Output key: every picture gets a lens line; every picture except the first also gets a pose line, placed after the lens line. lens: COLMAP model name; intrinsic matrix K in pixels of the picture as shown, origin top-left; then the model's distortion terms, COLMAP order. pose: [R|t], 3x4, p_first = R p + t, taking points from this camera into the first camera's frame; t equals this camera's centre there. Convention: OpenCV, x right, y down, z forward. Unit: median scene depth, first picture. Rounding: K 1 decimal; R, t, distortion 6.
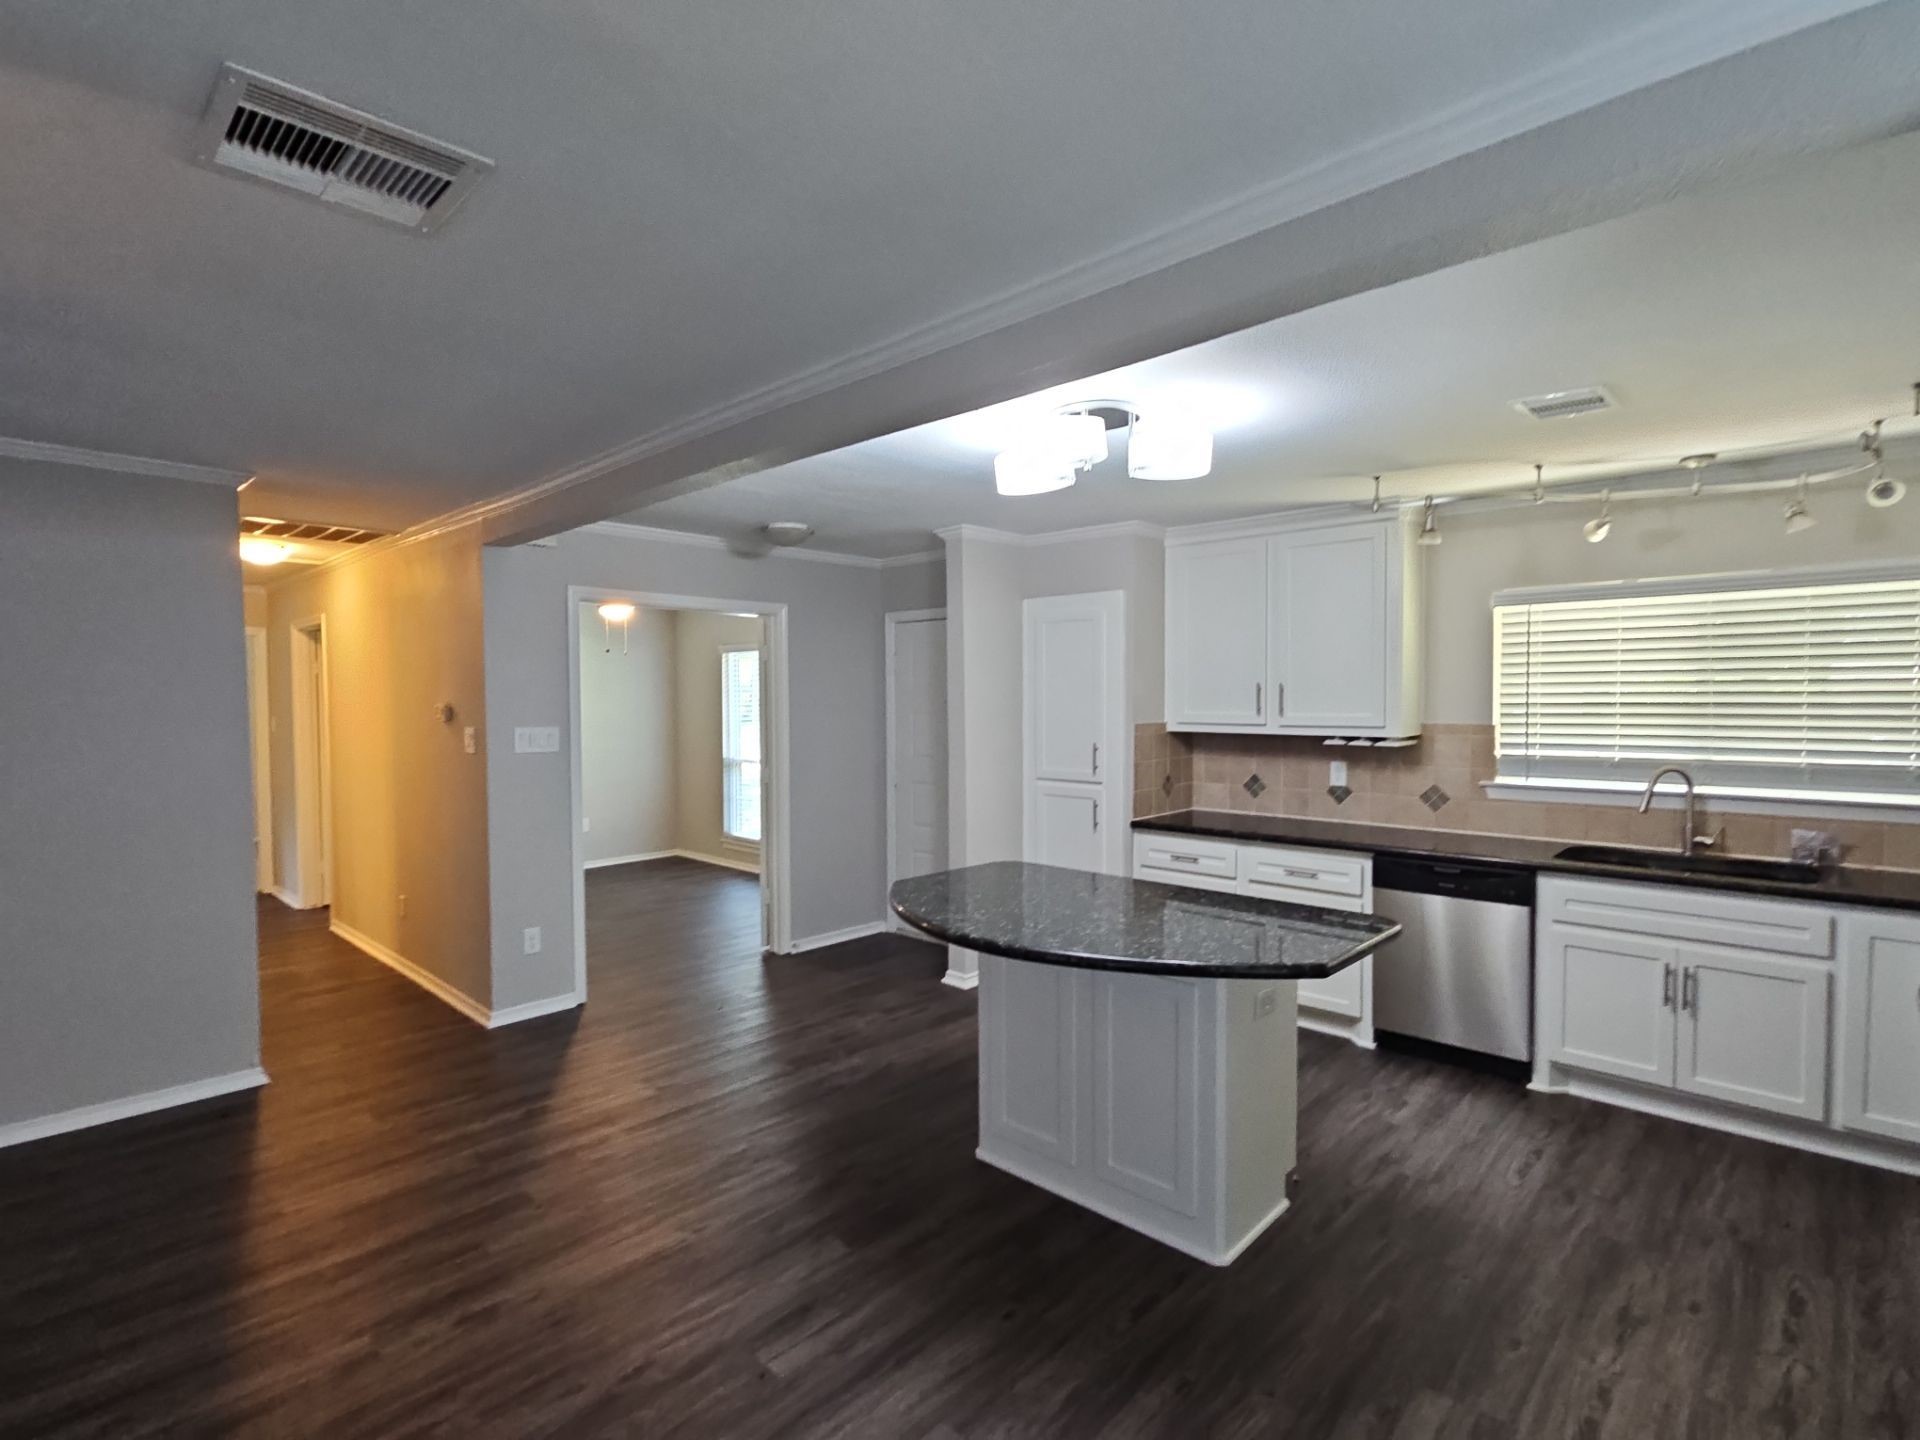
lens RADIAL K [[940.4, 0, 960.4], [0, 940.4, 723.3], [0, 0, 1]] dist [0.016910, 0.000016]
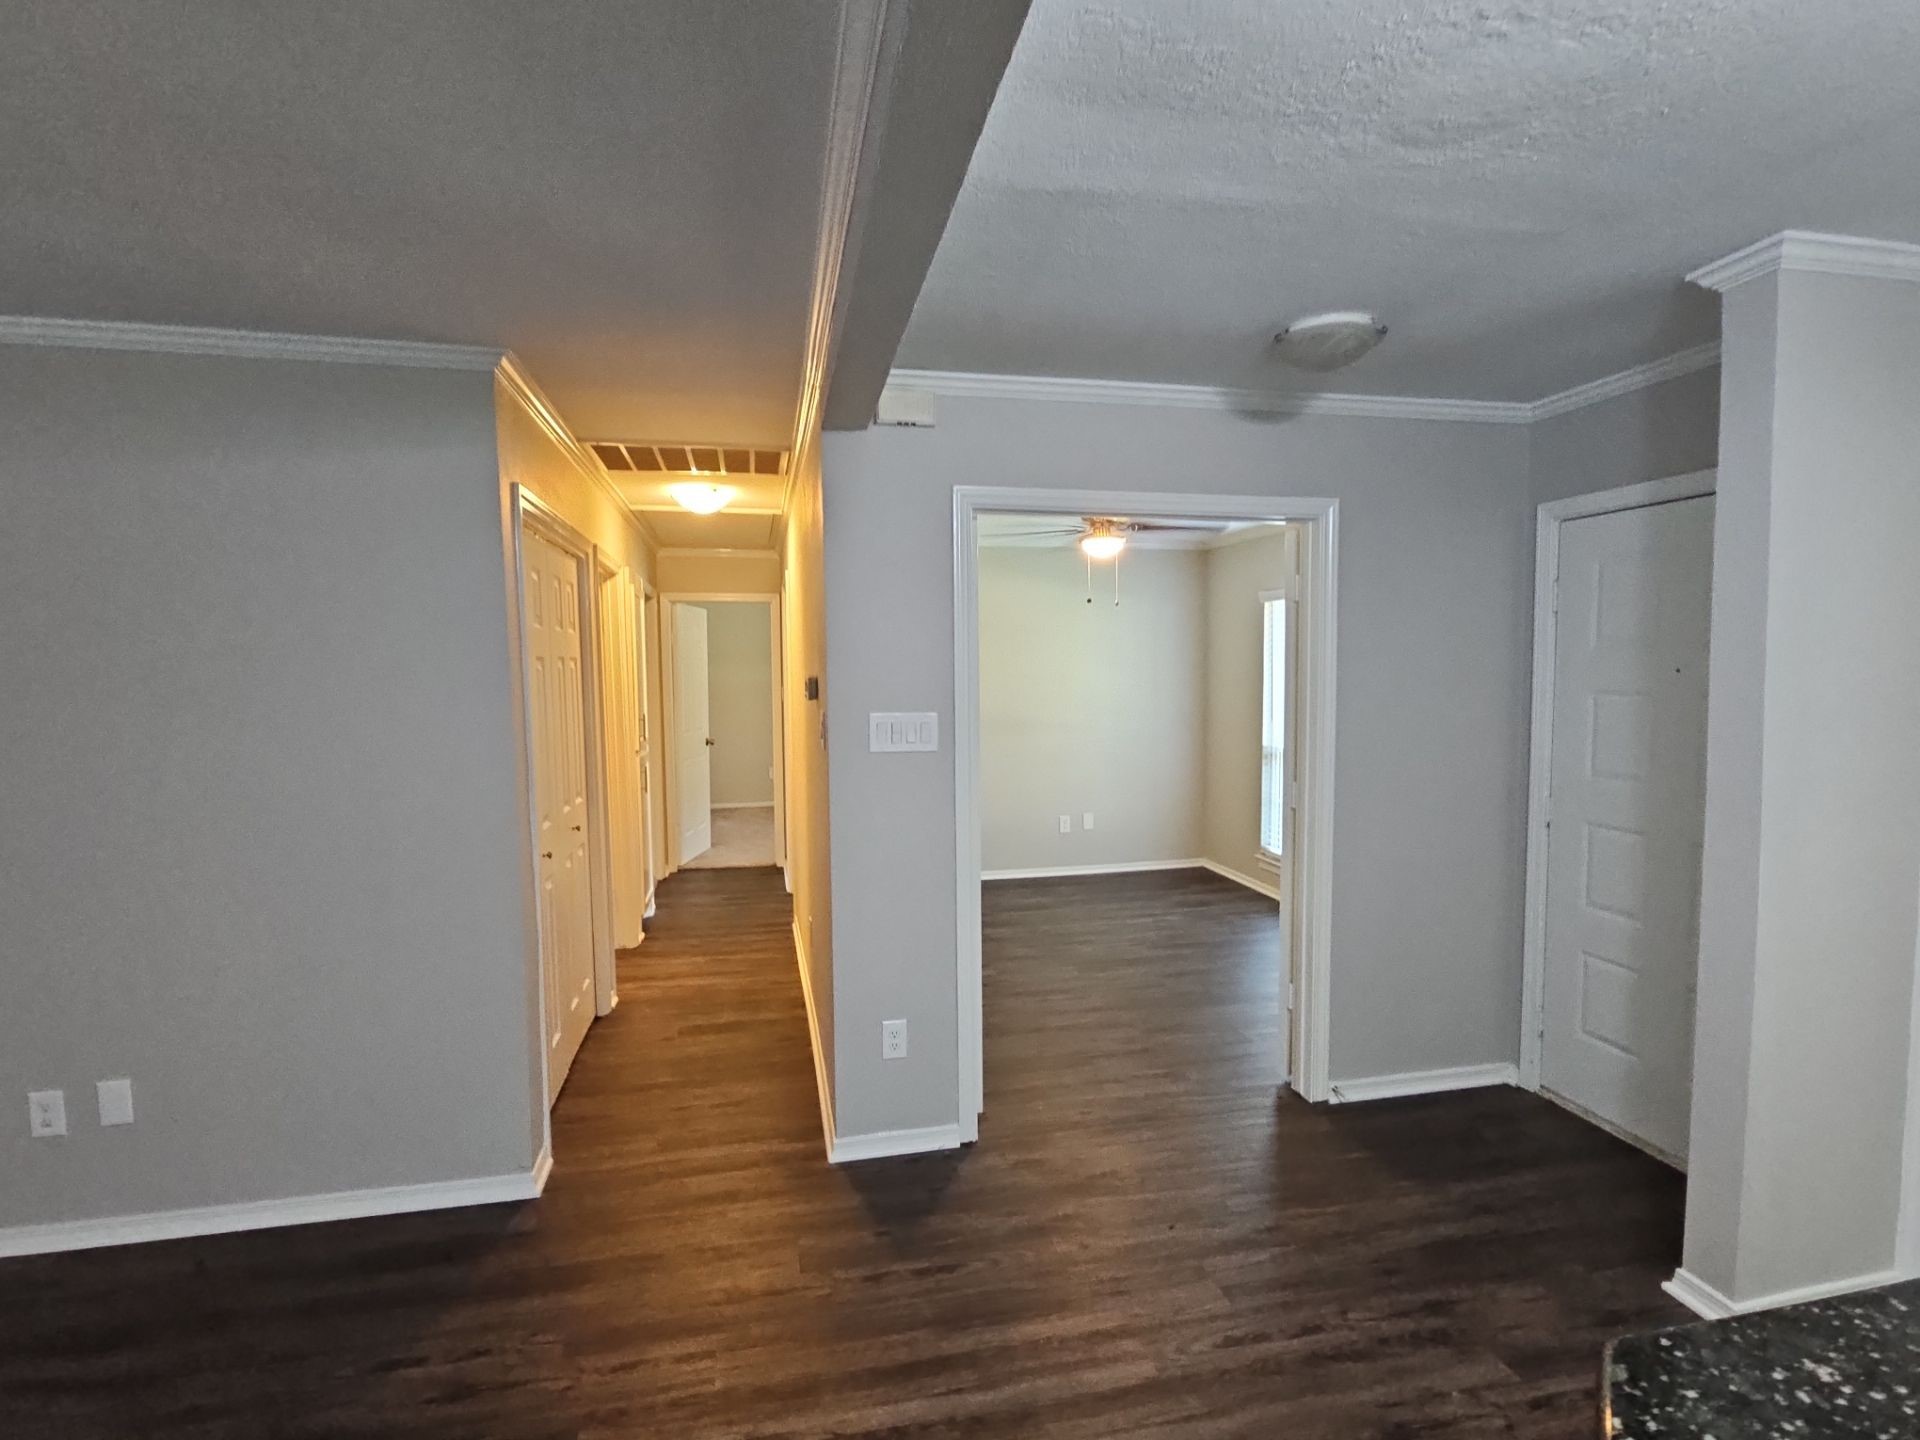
lens RADIAL K [[940.4, 0, 966.2], [0, 940.4, 724.8], [0, 0, 1]] dist [0.016910, 0.000016]
pose [[0.823816, 0.035185, -0.565764, -0.043133], [-0.011755, 0.998918, 0.045007, -0.013299], [0.566735, -0.030427, 0.823338, 0.410865]]
